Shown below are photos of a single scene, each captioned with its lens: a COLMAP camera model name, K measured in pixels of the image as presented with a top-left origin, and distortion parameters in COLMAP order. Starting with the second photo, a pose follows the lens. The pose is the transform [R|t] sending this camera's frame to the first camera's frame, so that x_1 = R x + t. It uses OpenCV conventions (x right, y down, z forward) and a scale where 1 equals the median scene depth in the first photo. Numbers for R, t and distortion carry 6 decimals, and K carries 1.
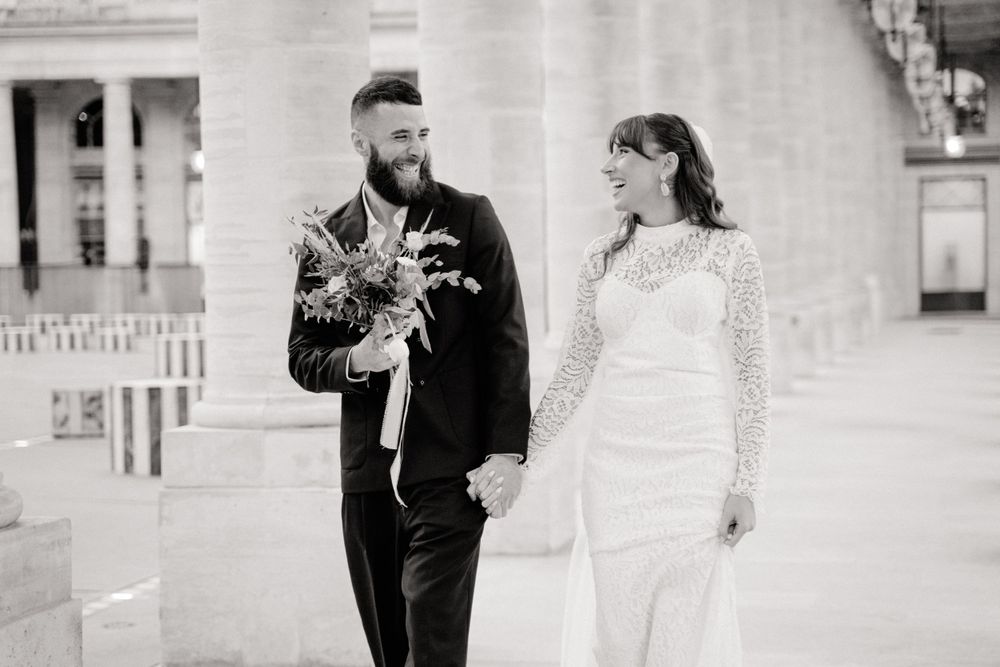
lens RADIAL K [[2125.0, 0, 495.9], [0, 2125.0, 335.3], [0, 0, 1]] dist [0.282214, 0.000000]
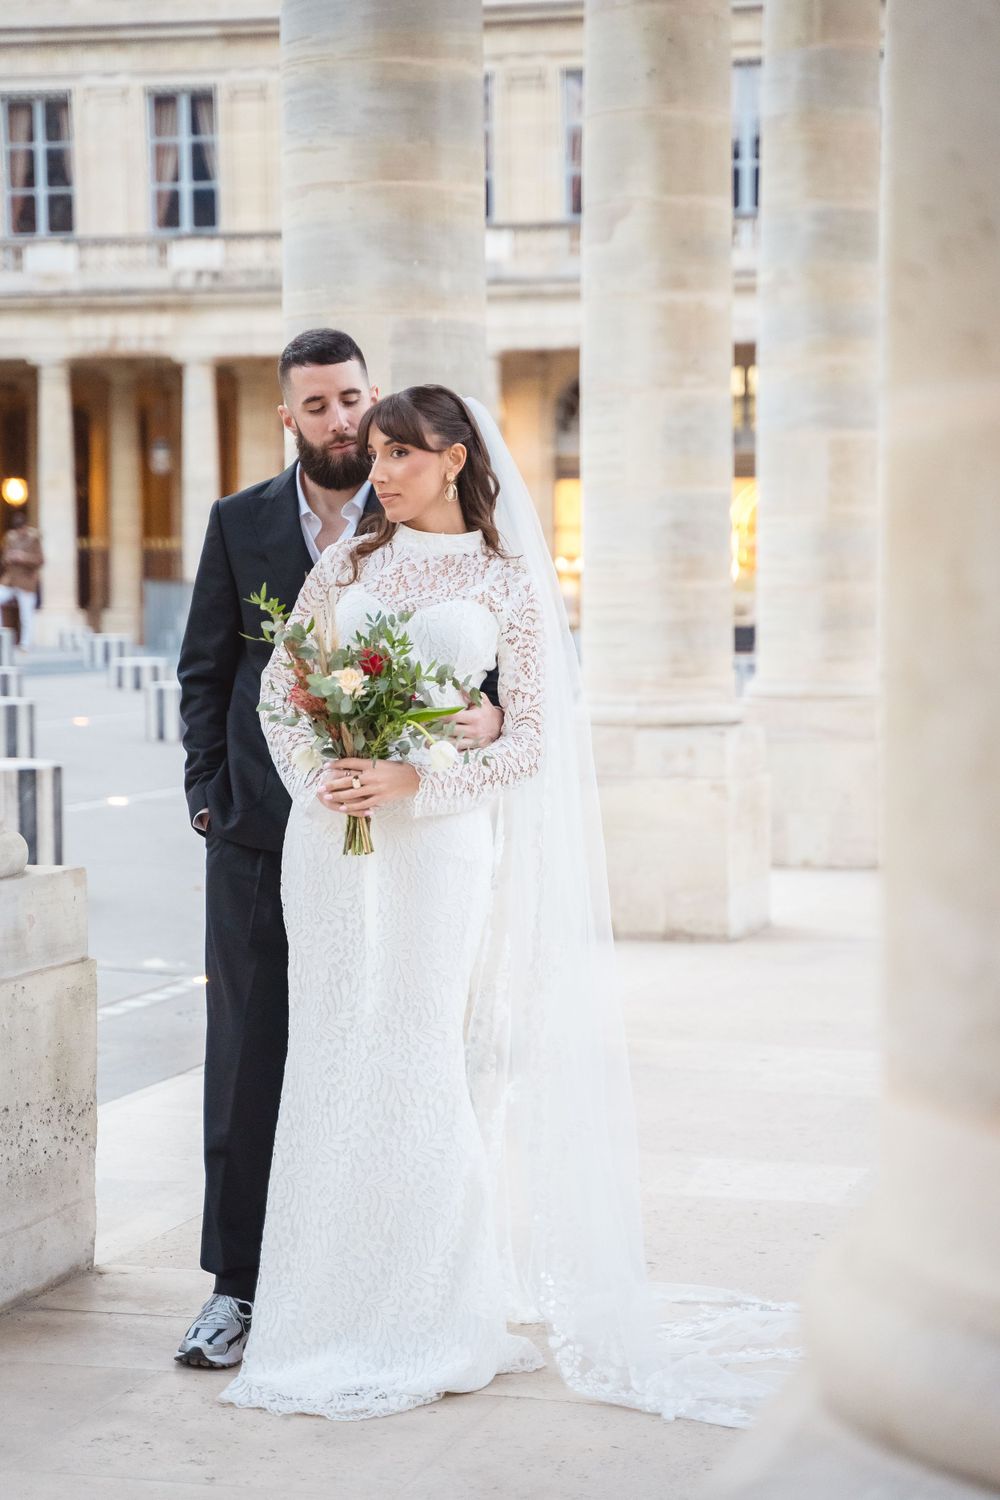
lens RADIAL K [[3187.6, 0, 508.6], [0, 3187.6, 755.5], [0, 0, 1]] dist [0.282214, 0.000000]
pose [[0.996254, 0.016844, -0.084824, -0.031039], [-0.015382, 0.999722, 0.017851, 0.028998], [0.085101, -0.016480, 0.996236, -0.691292]]
